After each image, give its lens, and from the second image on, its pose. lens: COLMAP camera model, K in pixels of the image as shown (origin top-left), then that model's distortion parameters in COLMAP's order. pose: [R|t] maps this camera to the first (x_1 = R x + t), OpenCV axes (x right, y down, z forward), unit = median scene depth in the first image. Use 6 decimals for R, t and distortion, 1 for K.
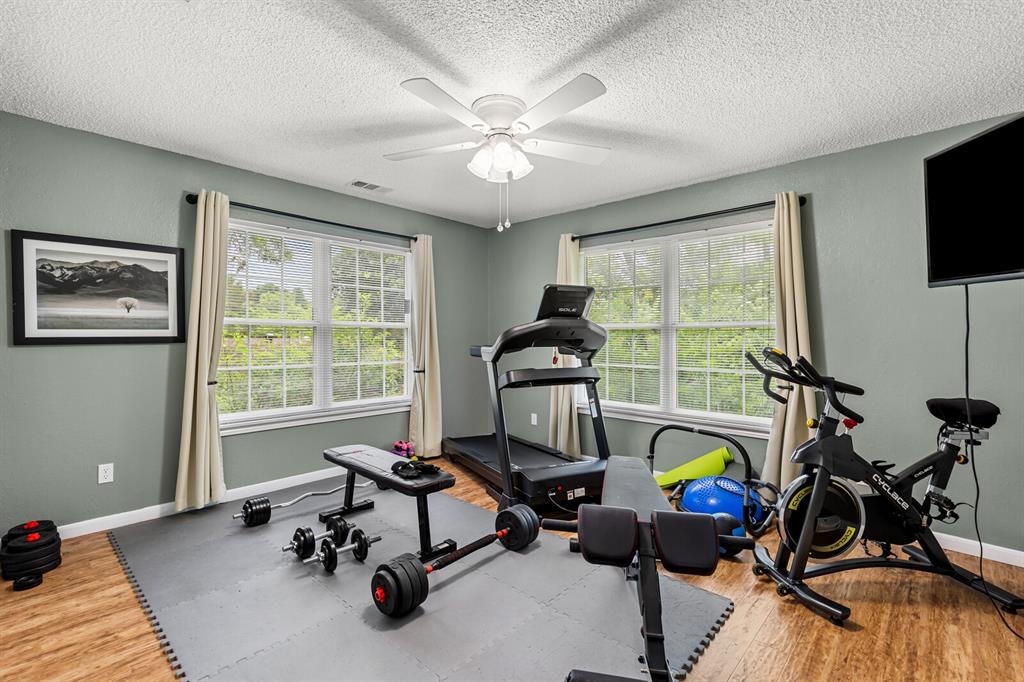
lens RADIAL K [[458.5, 0, 514.1], [0, 458.5, 340.0], [0, 0, 1]] dist [0.000842, -0.000265]
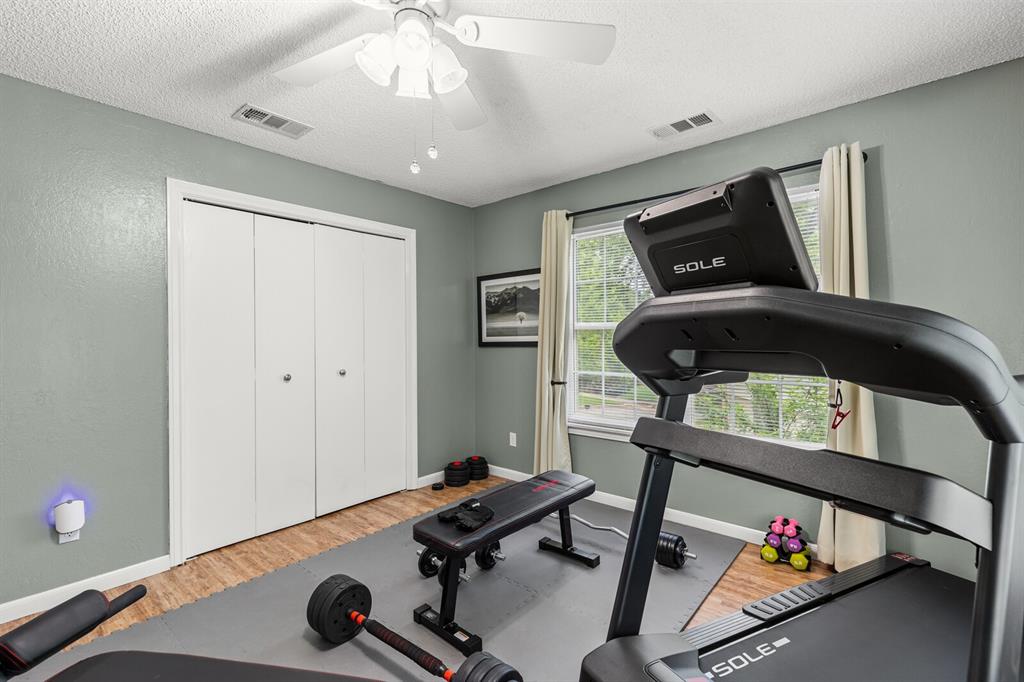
lens RADIAL K [[458.5, 0, 512.3], [0, 458.5, 339.8], [0, 0, 1]] dist [0.000842, -0.000265]
pose [[-0.000602, 0.003581, -0.999993, 0.525124], [-0.001208, 0.999993, 0.003581, -0.018143], [0.999999, 0.001210, -0.000598, 1.045451]]
